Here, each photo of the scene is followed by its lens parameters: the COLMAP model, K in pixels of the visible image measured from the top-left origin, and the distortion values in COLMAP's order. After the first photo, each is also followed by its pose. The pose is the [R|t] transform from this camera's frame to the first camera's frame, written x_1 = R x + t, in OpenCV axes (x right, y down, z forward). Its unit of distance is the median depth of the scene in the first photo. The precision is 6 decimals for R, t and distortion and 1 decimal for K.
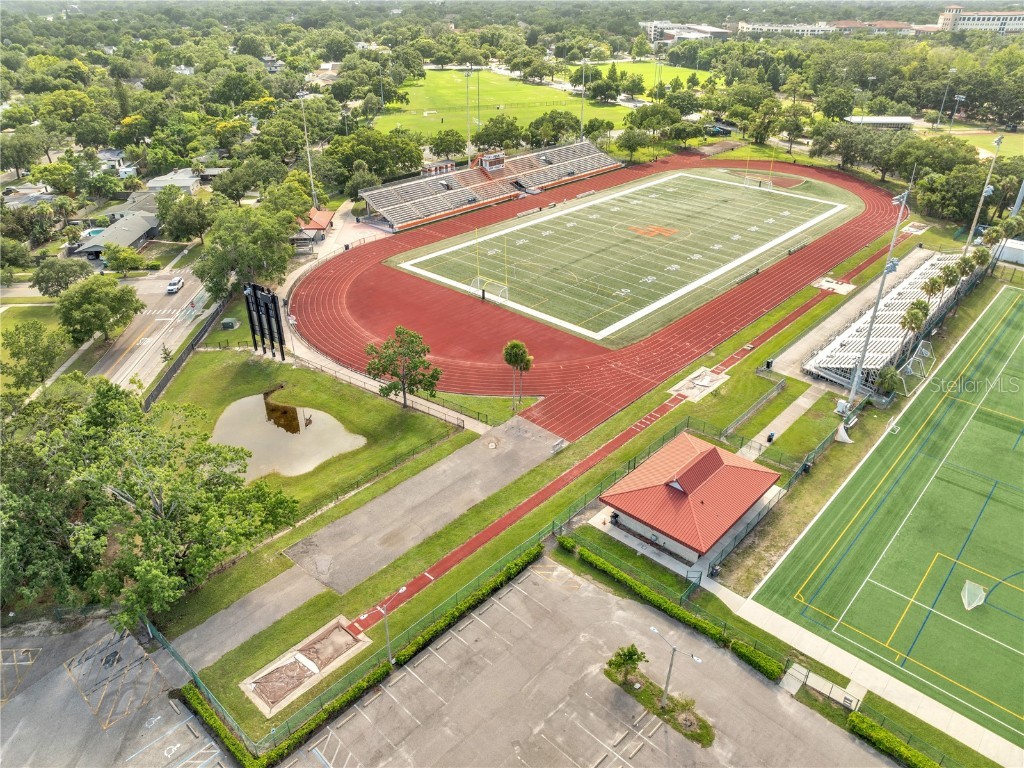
lens RADIAL K [[723.9, 0, 514.3], [0, 723.9, 382.9], [0, 0, 1]] dist [-0.047563, 0.026441]
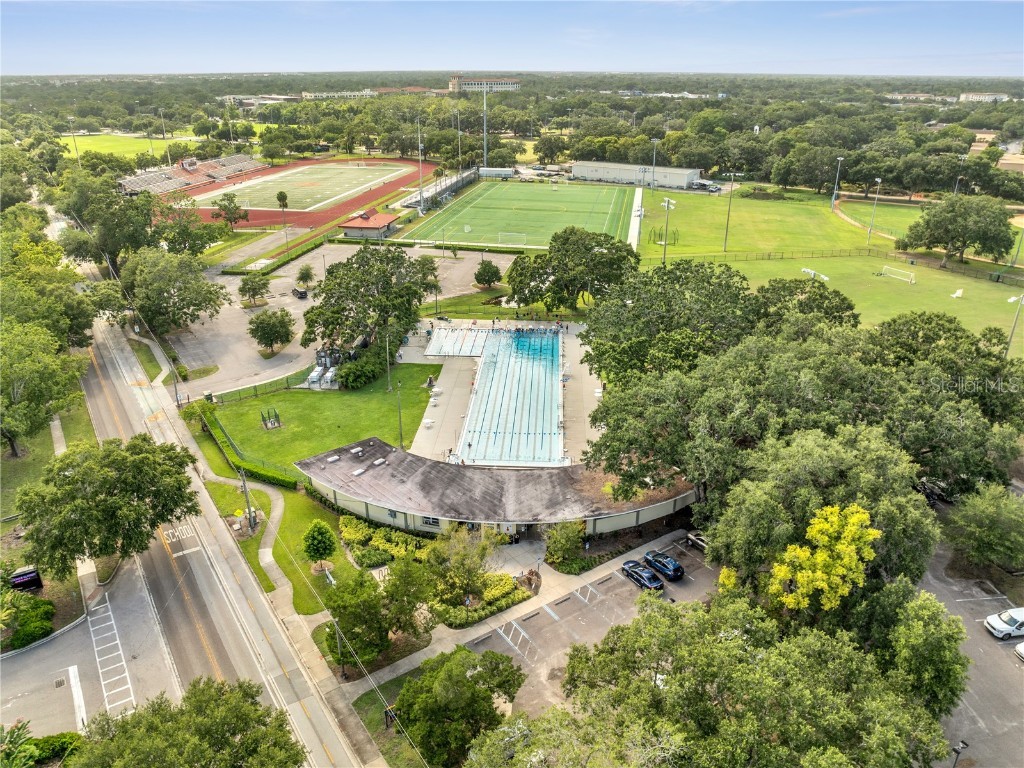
lens RADIAL K [[723.9, 0, 514.3], [0, 723.9, 382.9], [0, 0, 1]] dist [-0.047563, 0.026441]
pose [[0.847585, -0.220703, 0.482587, -0.355453], [0.266238, 0.963531, -0.026949, 0.464557], [-0.459039, 0.151324, 0.875433, -0.735995]]
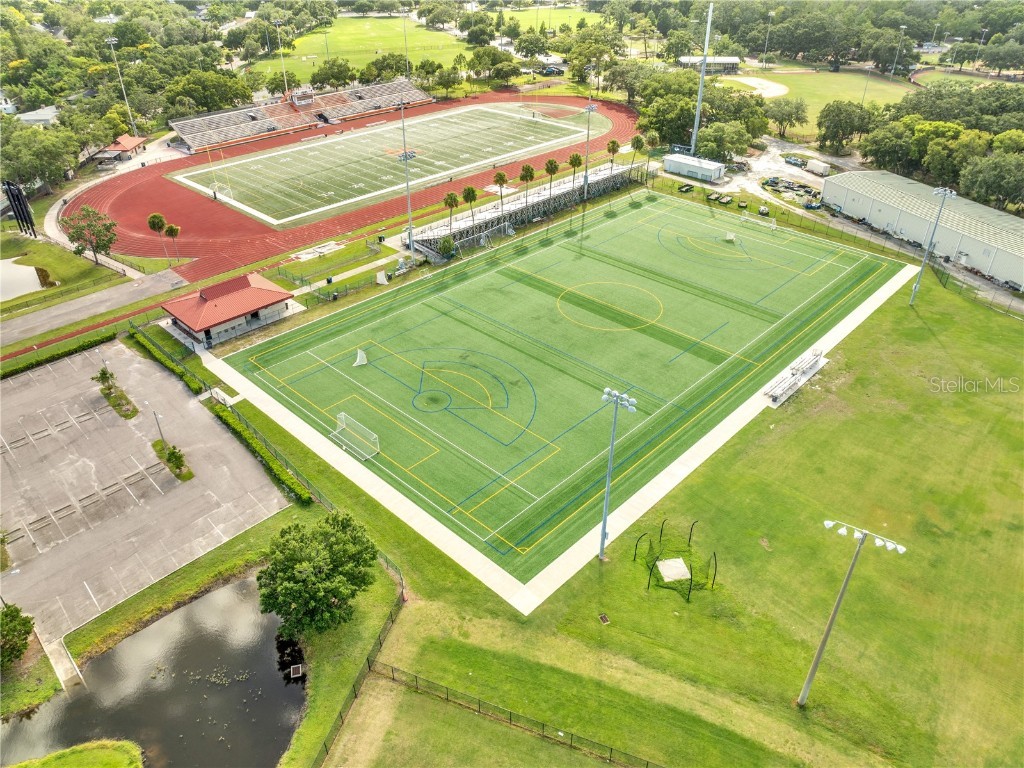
lens RADIAL K [[723.9, 0, 514.3], [0, 723.9, 382.9], [0, 0, 1]] dist [-0.047563, 0.026441]
pose [[0.999722, 0.007340, -0.022413, 0.444890], [-0.005948, 0.998085, 0.061570, 0.111036], [0.022822, -0.061420, 0.997851, -0.250021]]
